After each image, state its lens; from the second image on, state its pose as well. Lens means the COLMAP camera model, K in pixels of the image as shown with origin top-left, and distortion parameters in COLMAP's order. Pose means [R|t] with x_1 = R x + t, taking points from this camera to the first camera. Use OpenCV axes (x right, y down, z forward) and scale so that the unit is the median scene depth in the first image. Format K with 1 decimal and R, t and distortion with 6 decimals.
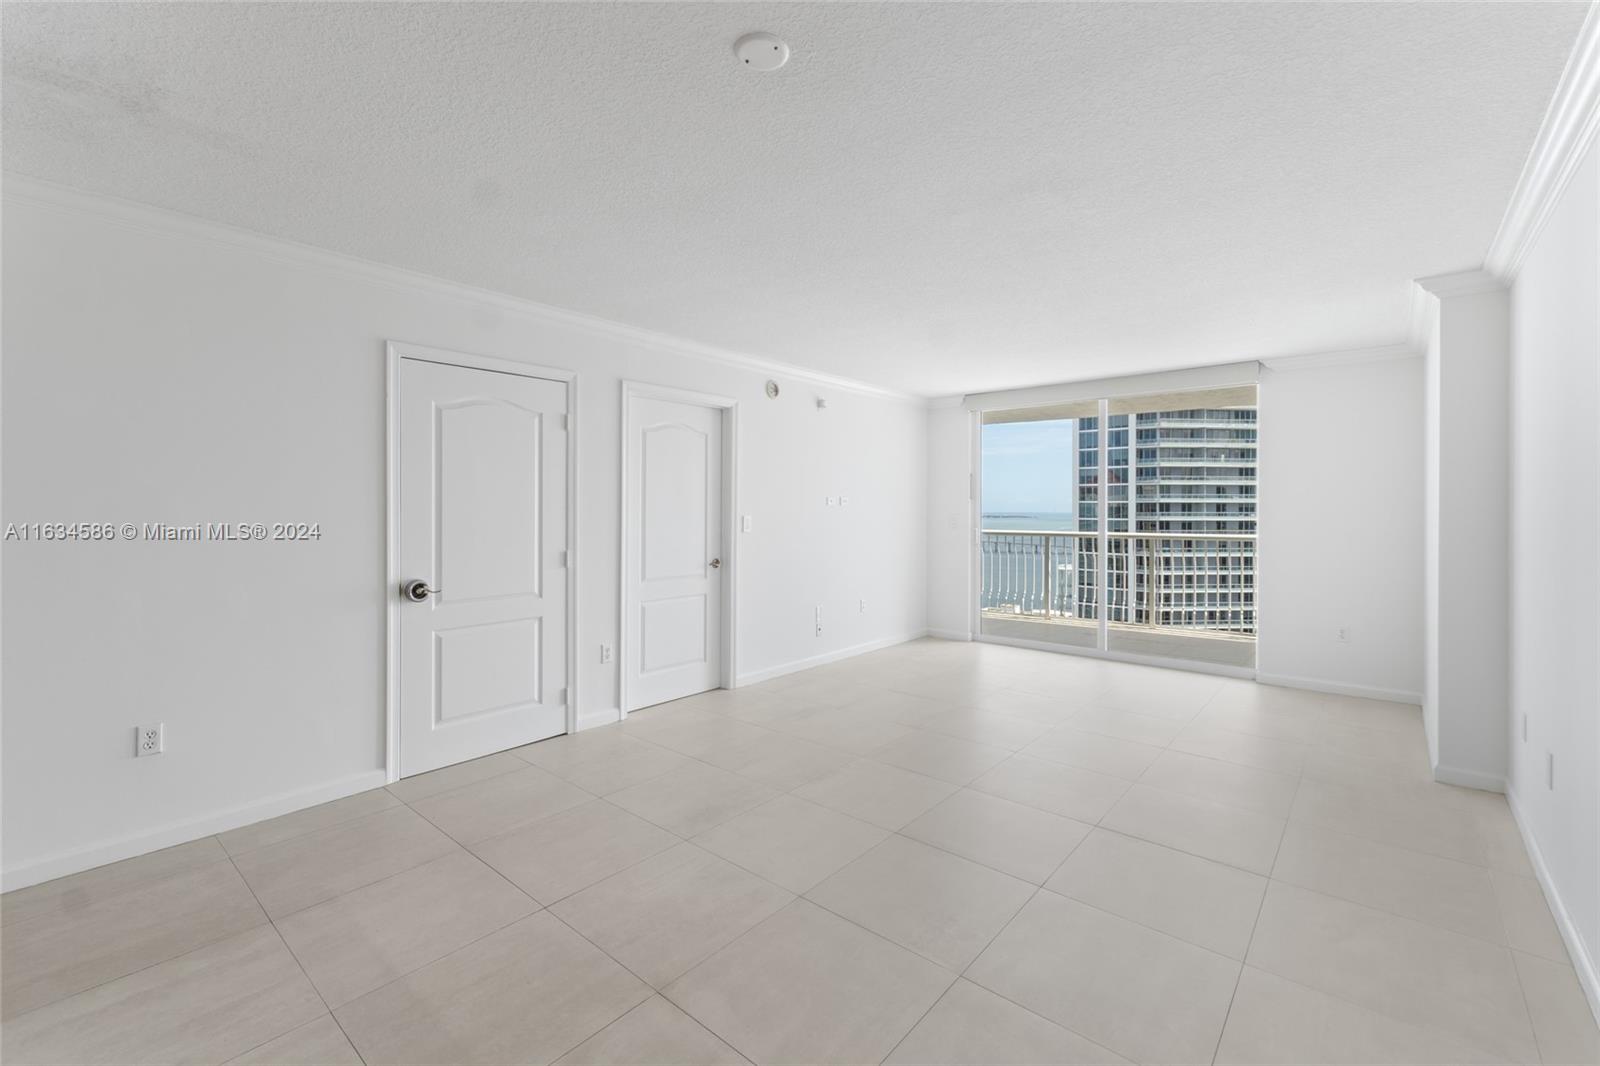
lens RADIAL K [[681.1, 0, 801.1], [0, 681.1, 510.9], [0, 0, 1]] dist [0.002366, 0.000349]
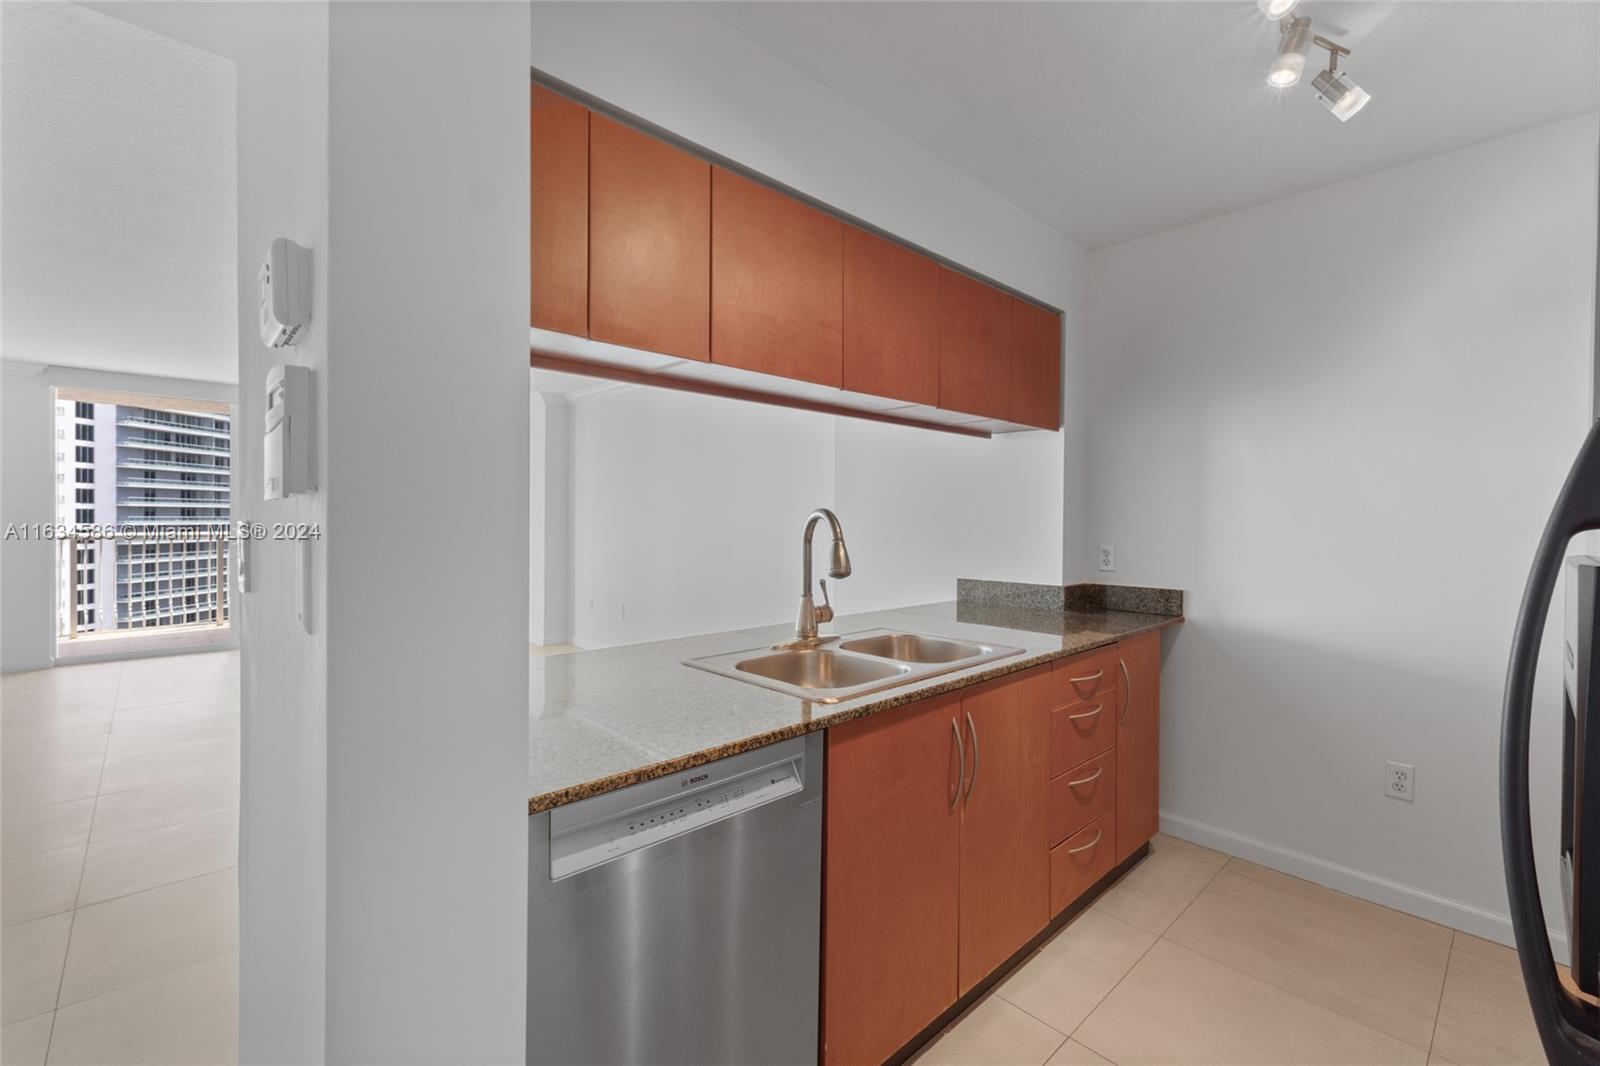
lens RADIAL K [[682.7, 0, 801.3], [0, 682.7, 521.9], [0, 0, 1]] dist [0.008088, 0.000125]
pose [[0.111115, -0.007579, 0.993779, -0.476833], [-0.001807, 0.999968, 0.007828, 0.008217], [-0.993806, -0.002666, 0.111098, 0.016855]]
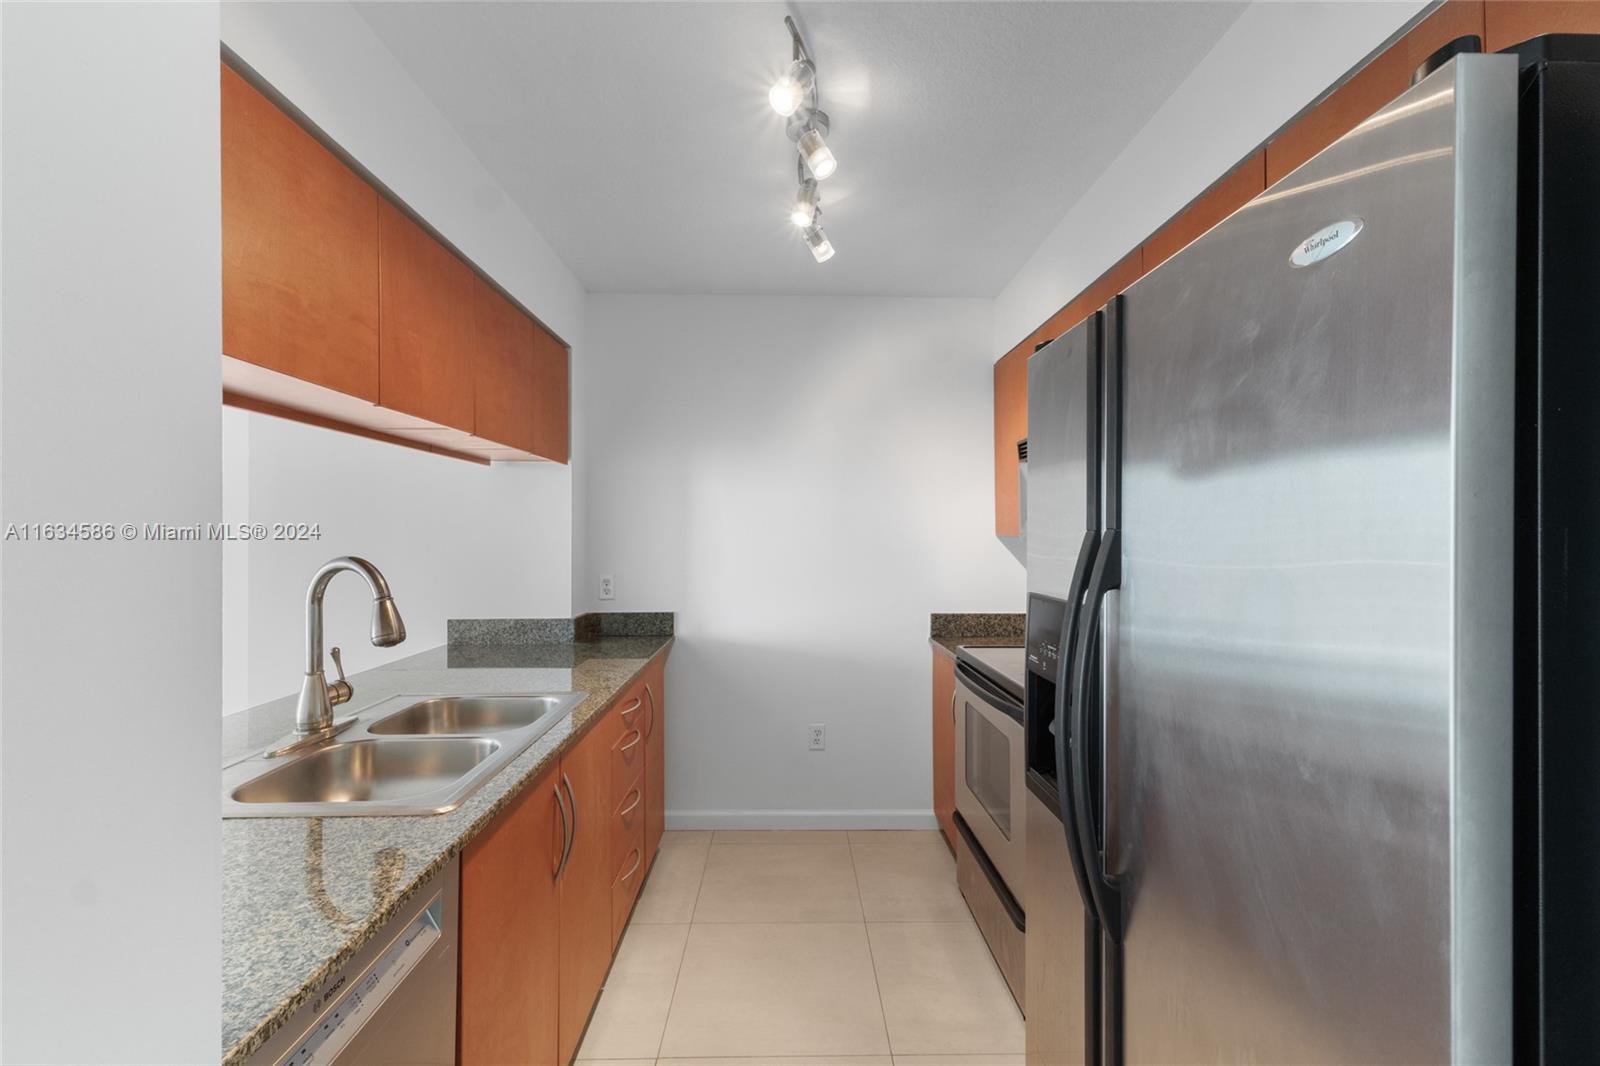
lens RADIAL K [[677.5, 0, 800.0], [0, 677.5, 533.0], [0, 0, 1]] dist [0.006912, 0.000423]
pose [[-0.663250, -0.001279, 0.748397, -0.449693], [0.001988, 0.999992, 0.003472, -0.003503], [-0.748395, 0.003791, -0.663242, 0.077372]]
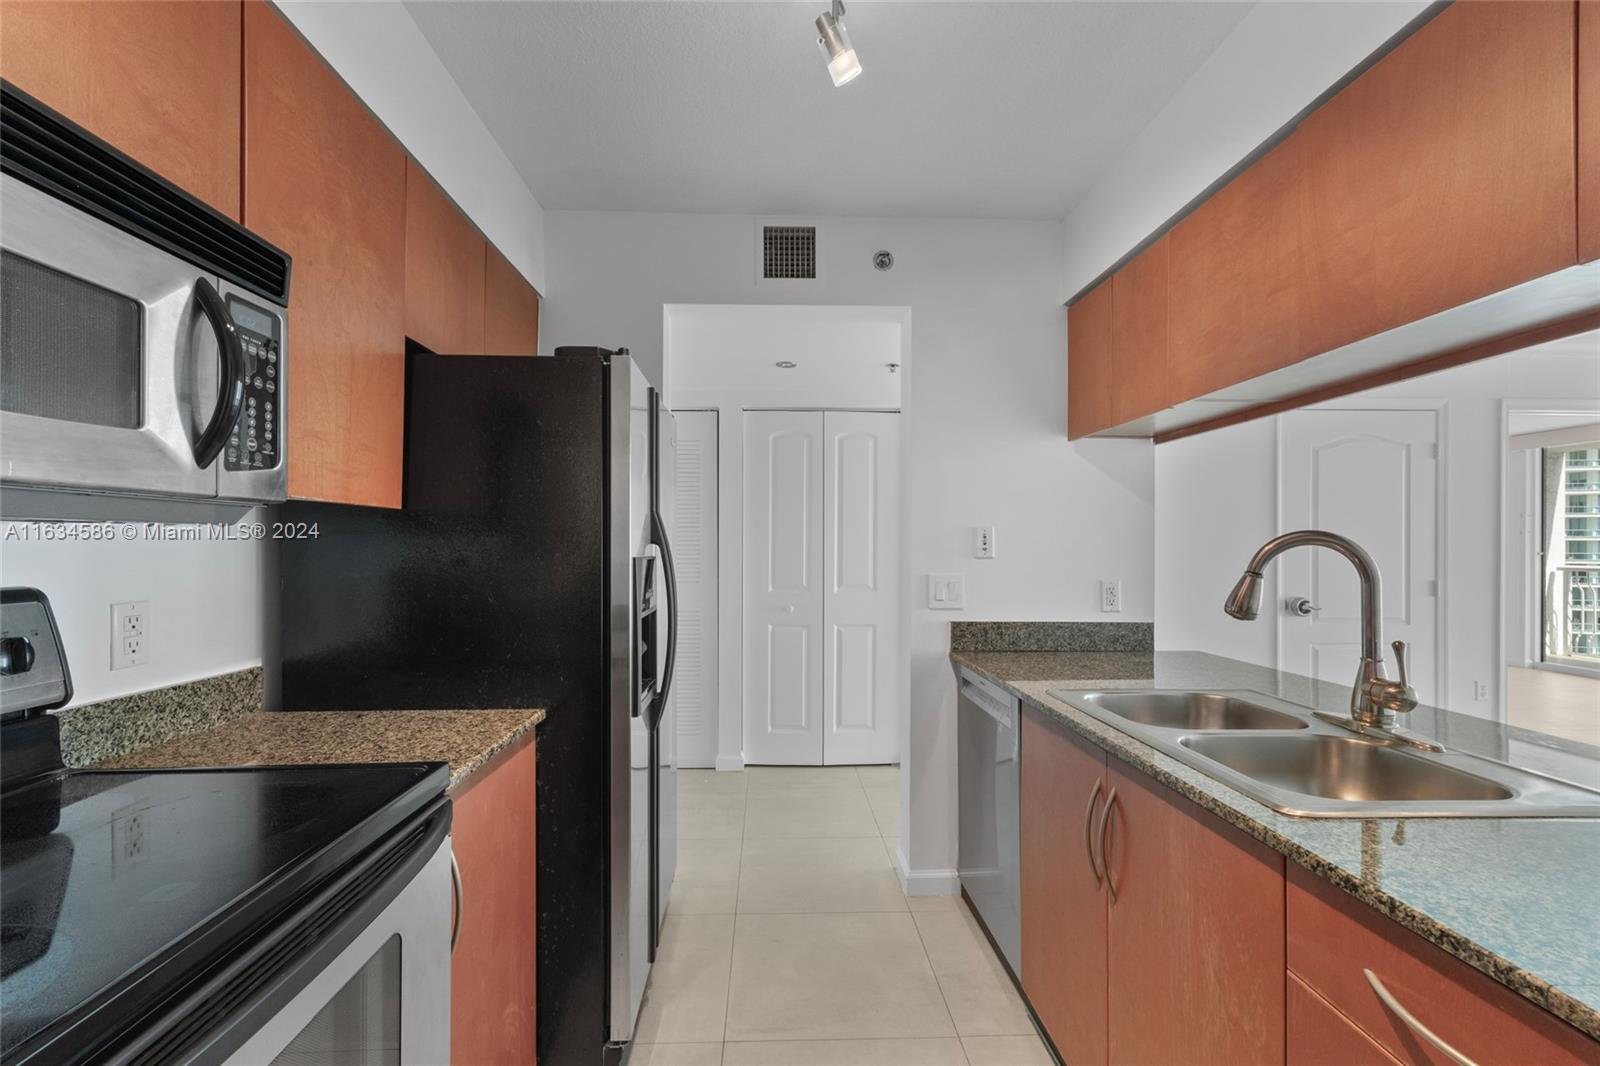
lens RADIAL K [[683.2, 0, 795.5], [0, 683.2, 545.6], [0, 0, 1]] dist [0.008499, 0.000054]
pose [[0.677790, -0.001403, -0.735255, -0.140195], [-0.005459, 0.999961, -0.006940, 0.012008], [0.735236, 0.008718, 0.677755, -0.216604]]
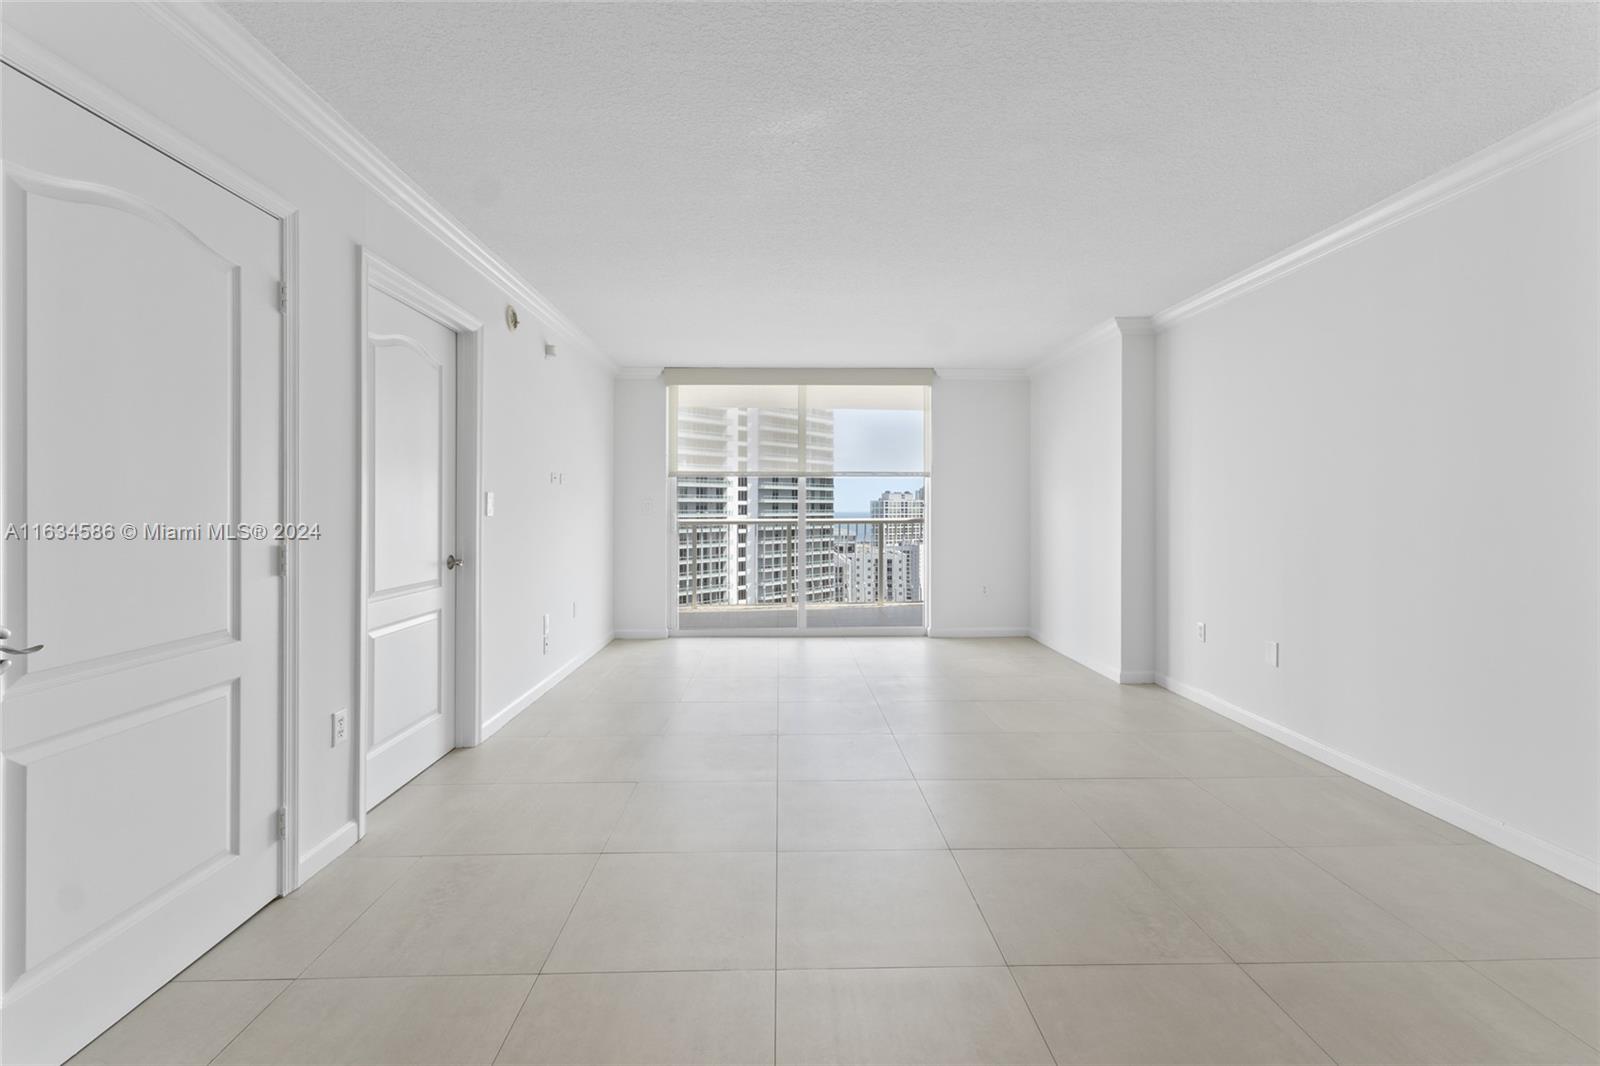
lens RADIAL K [[684.6, 0, 801.3], [0, 684.6, 510.0], [0, 0, 1]] dist [0.011367, 0.000256]
pose [[0.741037, -0.003727, 0.671454, -0.236760], [0.004034, 0.999991, 0.001098, 0.019484], [-0.671453, 0.001894, 0.741045, 0.200986]]
